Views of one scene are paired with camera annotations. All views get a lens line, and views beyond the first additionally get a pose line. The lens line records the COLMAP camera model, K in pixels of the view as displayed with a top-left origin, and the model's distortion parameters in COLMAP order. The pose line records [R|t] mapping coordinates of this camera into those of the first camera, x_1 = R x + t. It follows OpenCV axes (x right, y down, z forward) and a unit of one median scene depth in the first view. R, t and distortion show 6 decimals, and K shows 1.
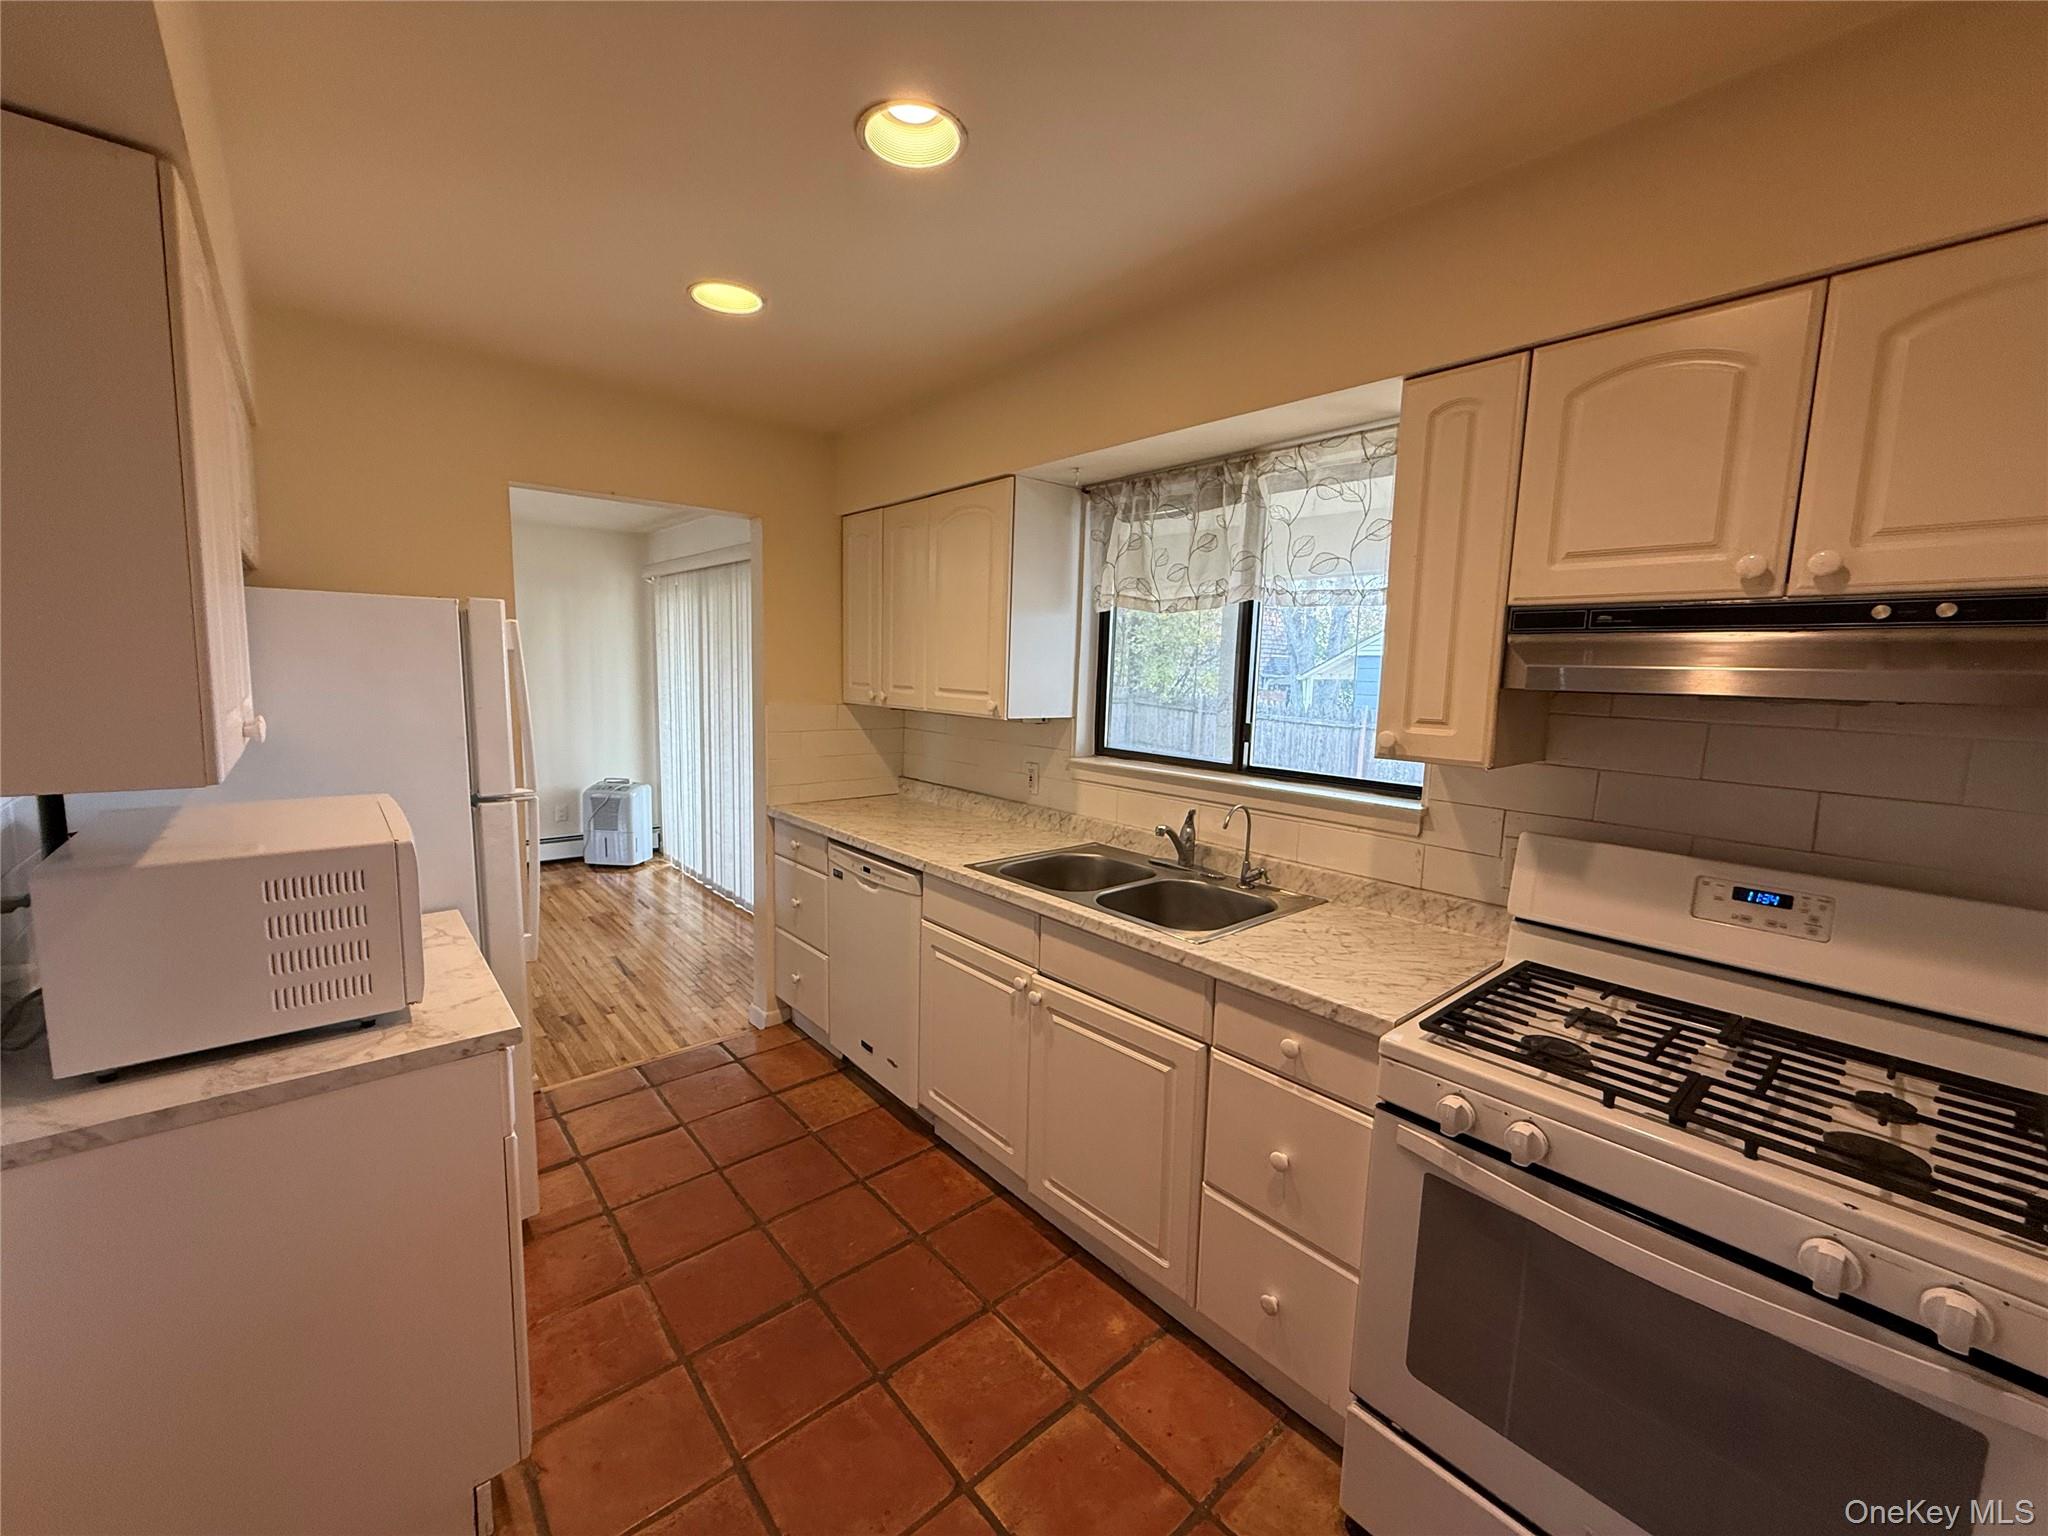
lens RADIAL K [[814.6, 0, 1024.0], [0, 814.6, 768.0], [0, 0, 1]] dist [0.000679, -0.000045]
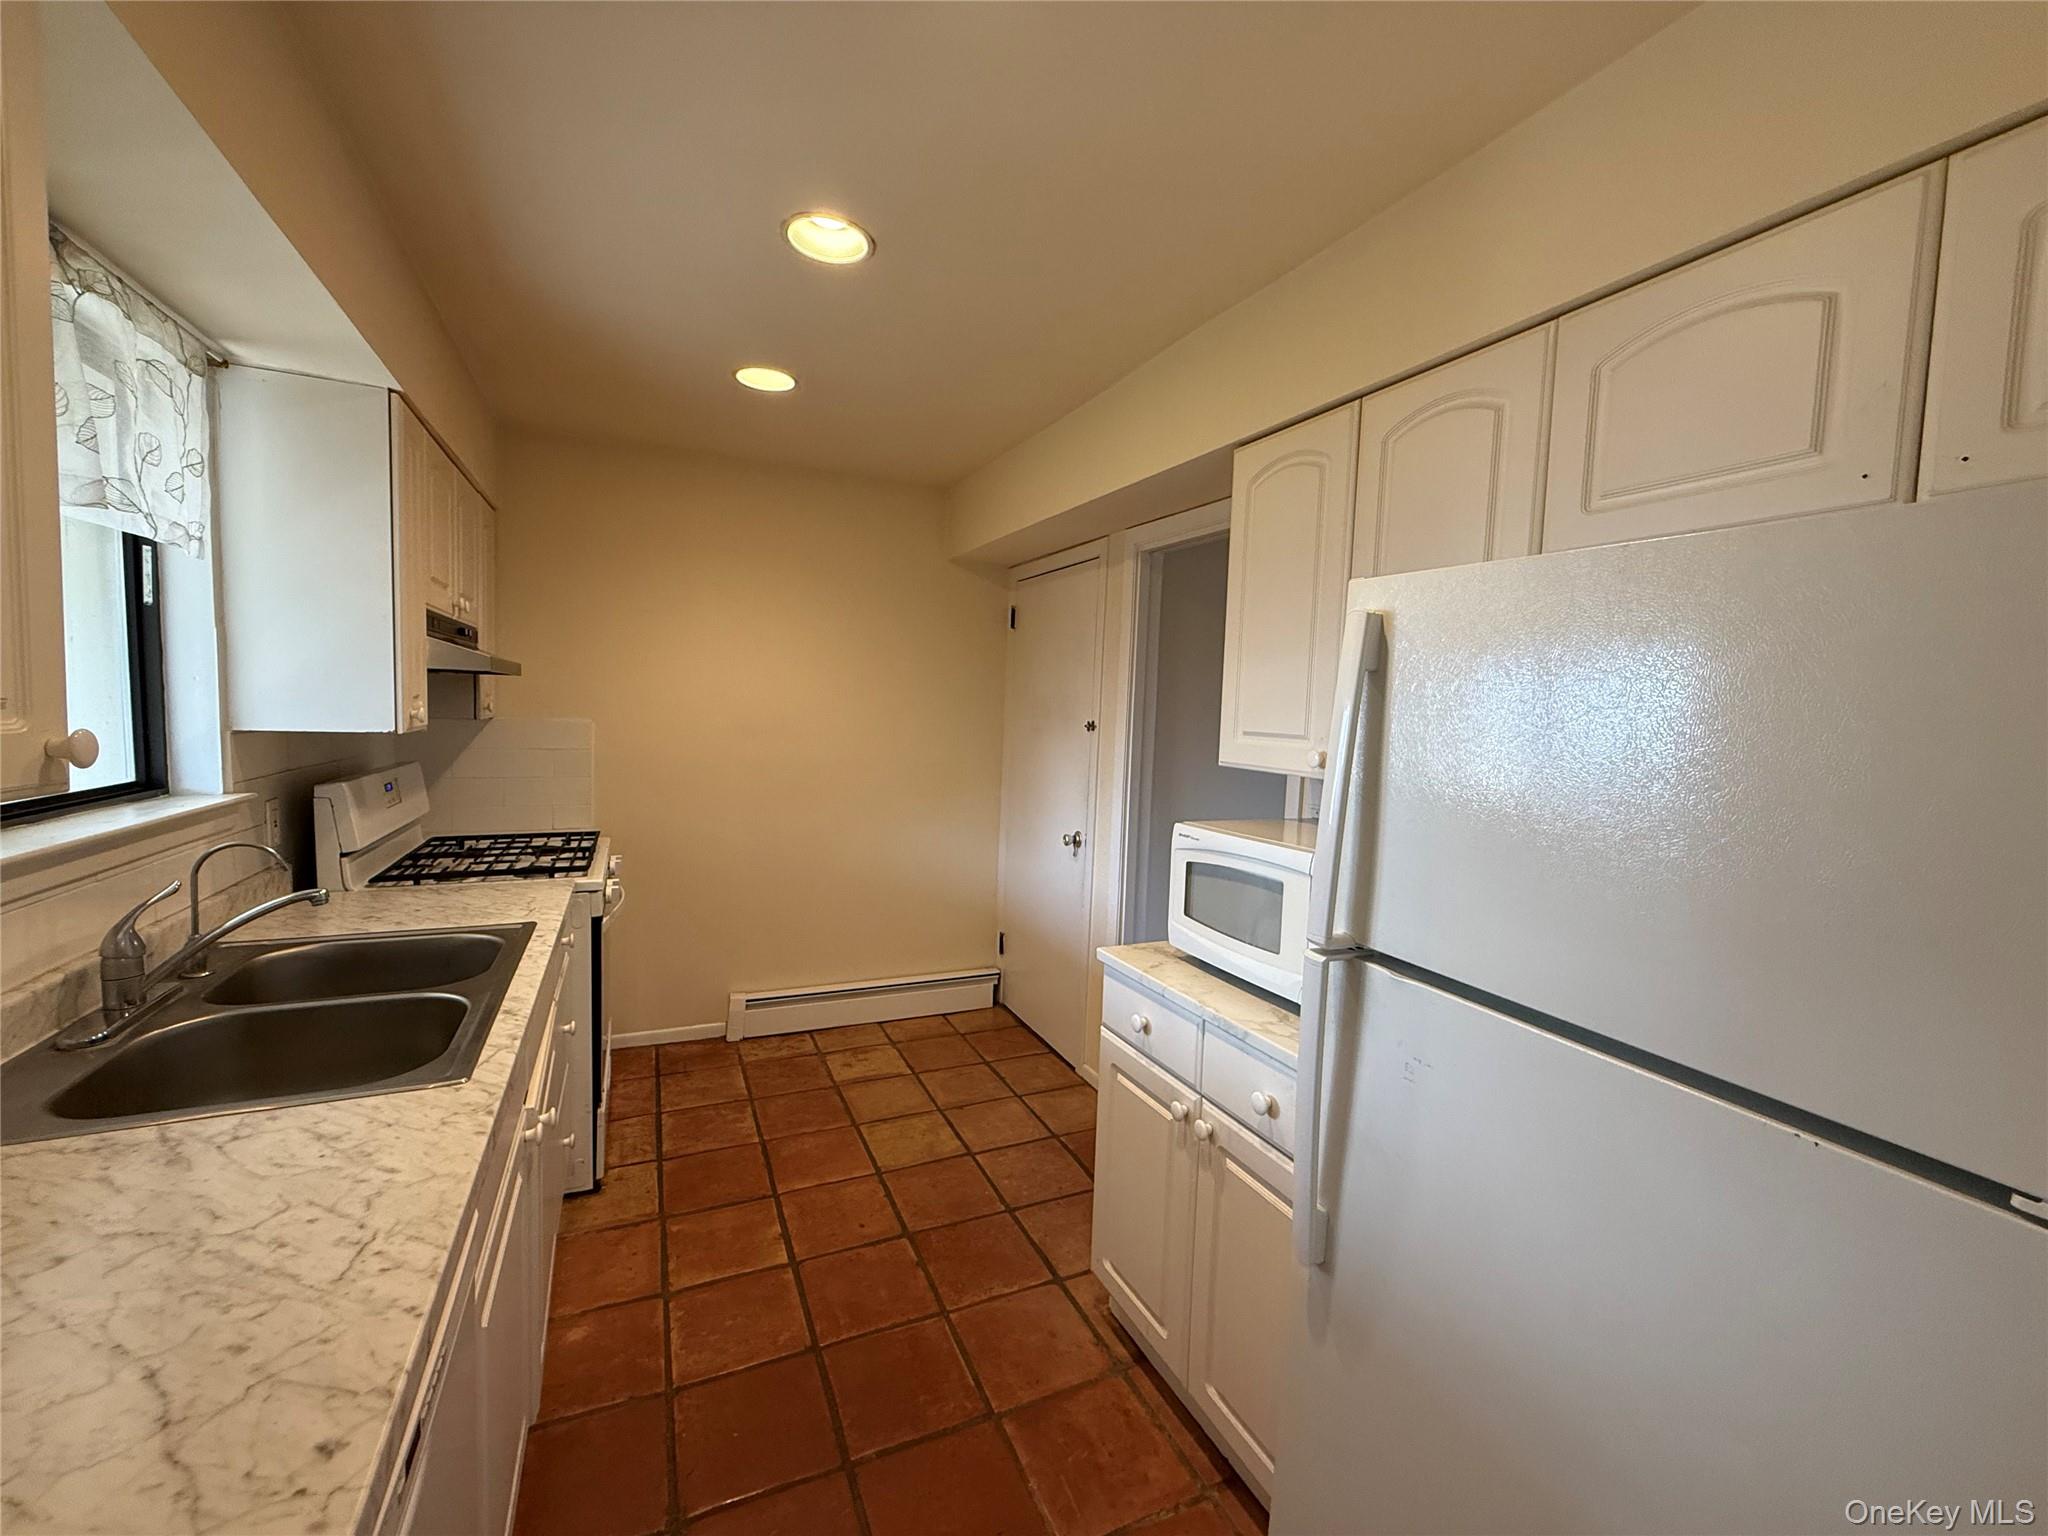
lens RADIAL K [[814.6, 0, 1024.0], [0, 814.6, 768.0], [0, 0, 1]] dist [0.000679, -0.000045]
pose [[-0.959812, -0.081885, 0.268431, -0.667093], [-0.028751, 0.980144, 0.196193, -0.204102], [-0.279166, 0.180591, -0.943108, 1.814749]]
